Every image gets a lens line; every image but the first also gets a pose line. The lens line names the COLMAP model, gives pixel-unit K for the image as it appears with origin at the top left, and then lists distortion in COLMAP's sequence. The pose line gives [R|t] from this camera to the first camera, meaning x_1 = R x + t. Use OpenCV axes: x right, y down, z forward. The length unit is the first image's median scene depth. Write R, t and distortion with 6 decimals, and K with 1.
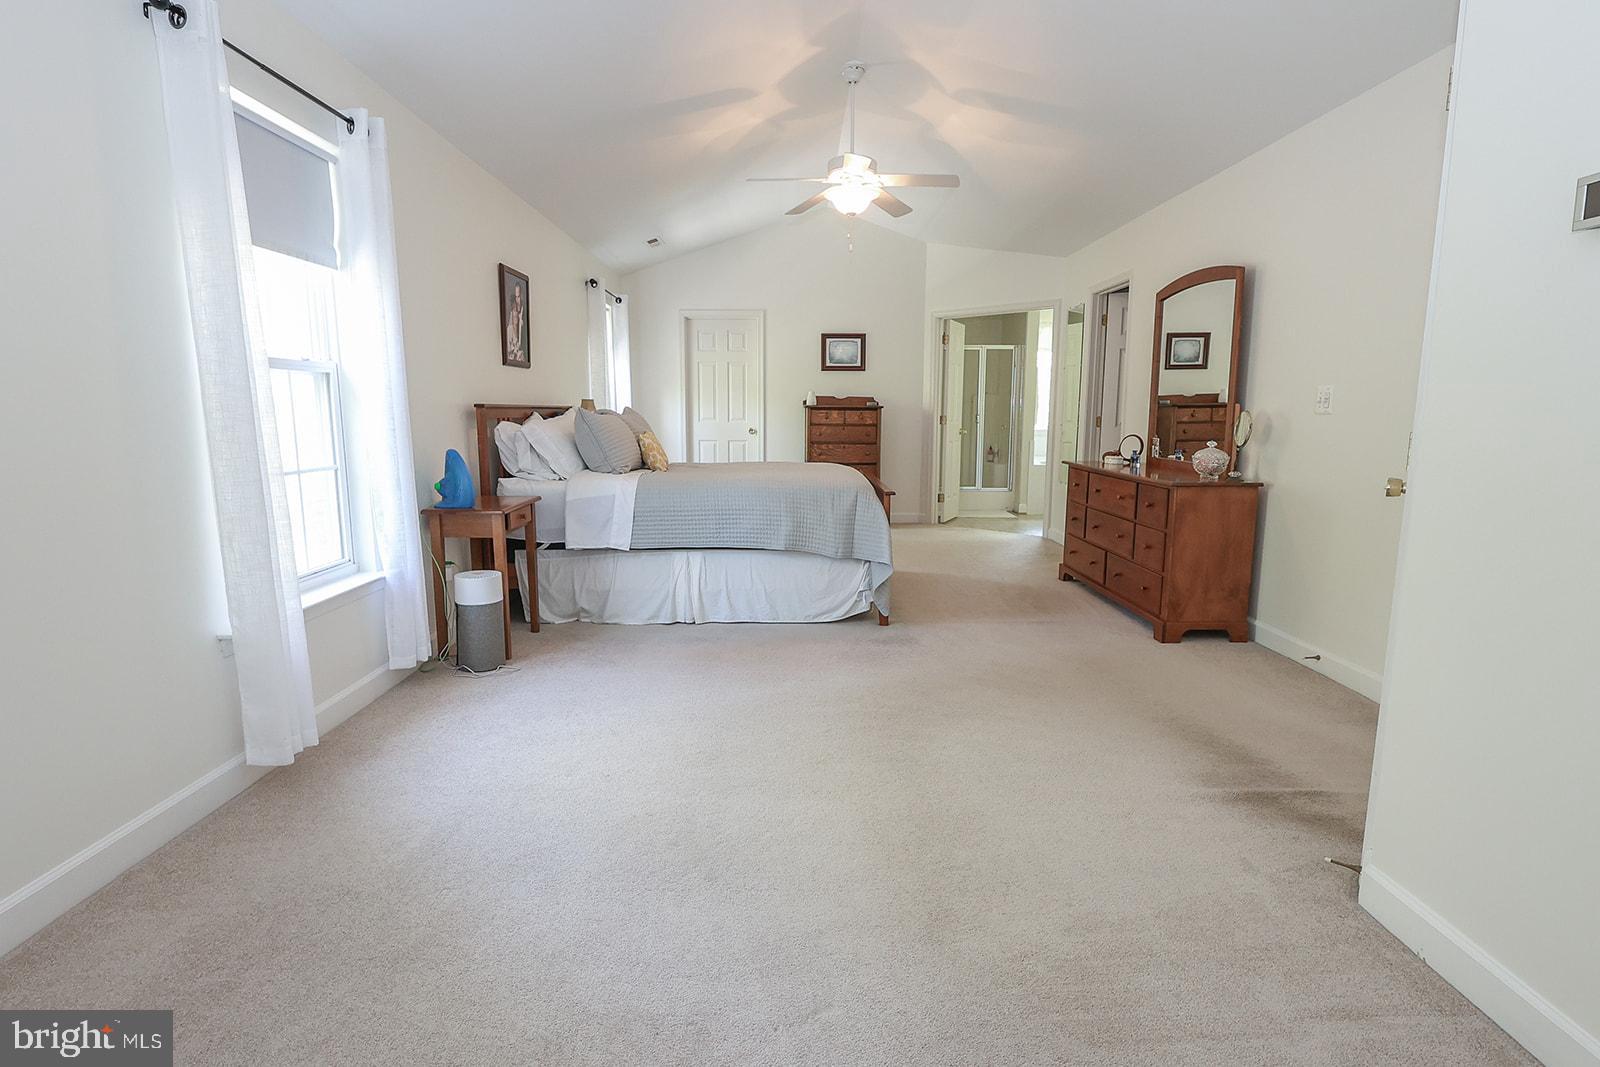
lens RADIAL K [[795.4, 0, 804.0], [0, 795.4, 531.5], [0, 0, 1]] dist [-0.007101, 0.001512]
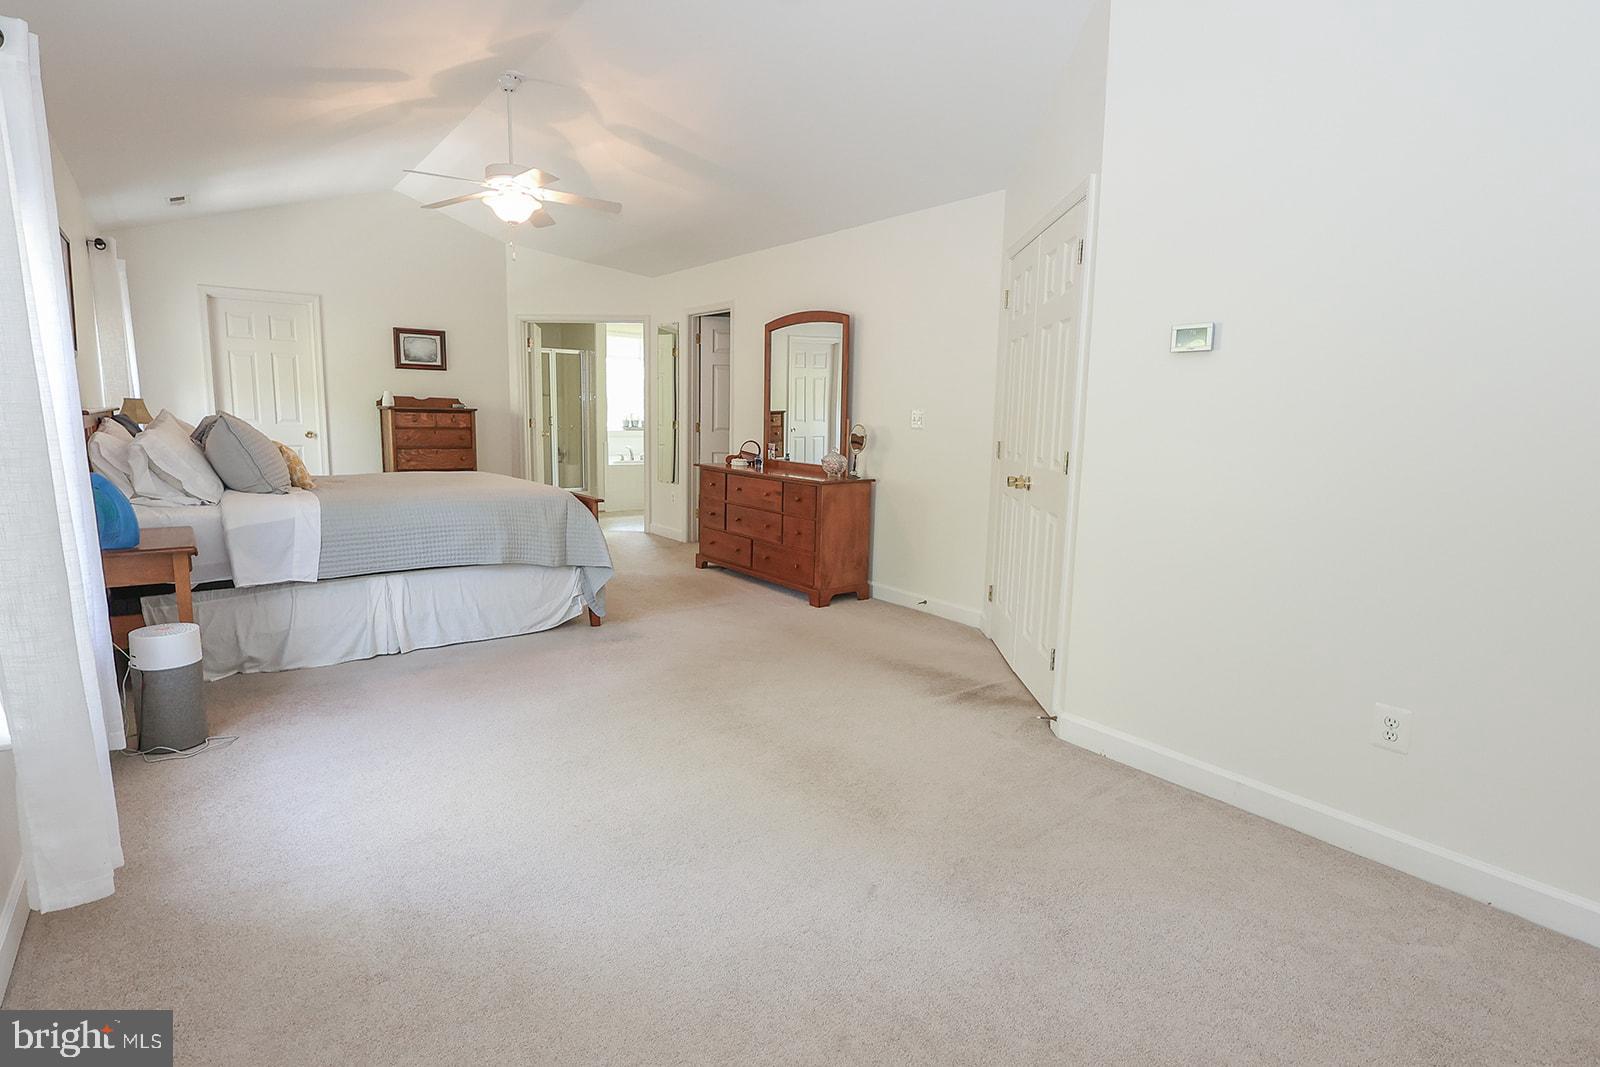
lens RADIAL K [[795.4, 0, 796.4], [0, 795.4, 532.5], [0, 0, 1]] dist [-0.007101, 0.001512]
pose [[0.807531, -0.073690, 0.585203, -0.283858], [0.068882, 0.997158, 0.030513, -0.018817], [-0.585789, 0.015670, 0.810312, -0.010043]]
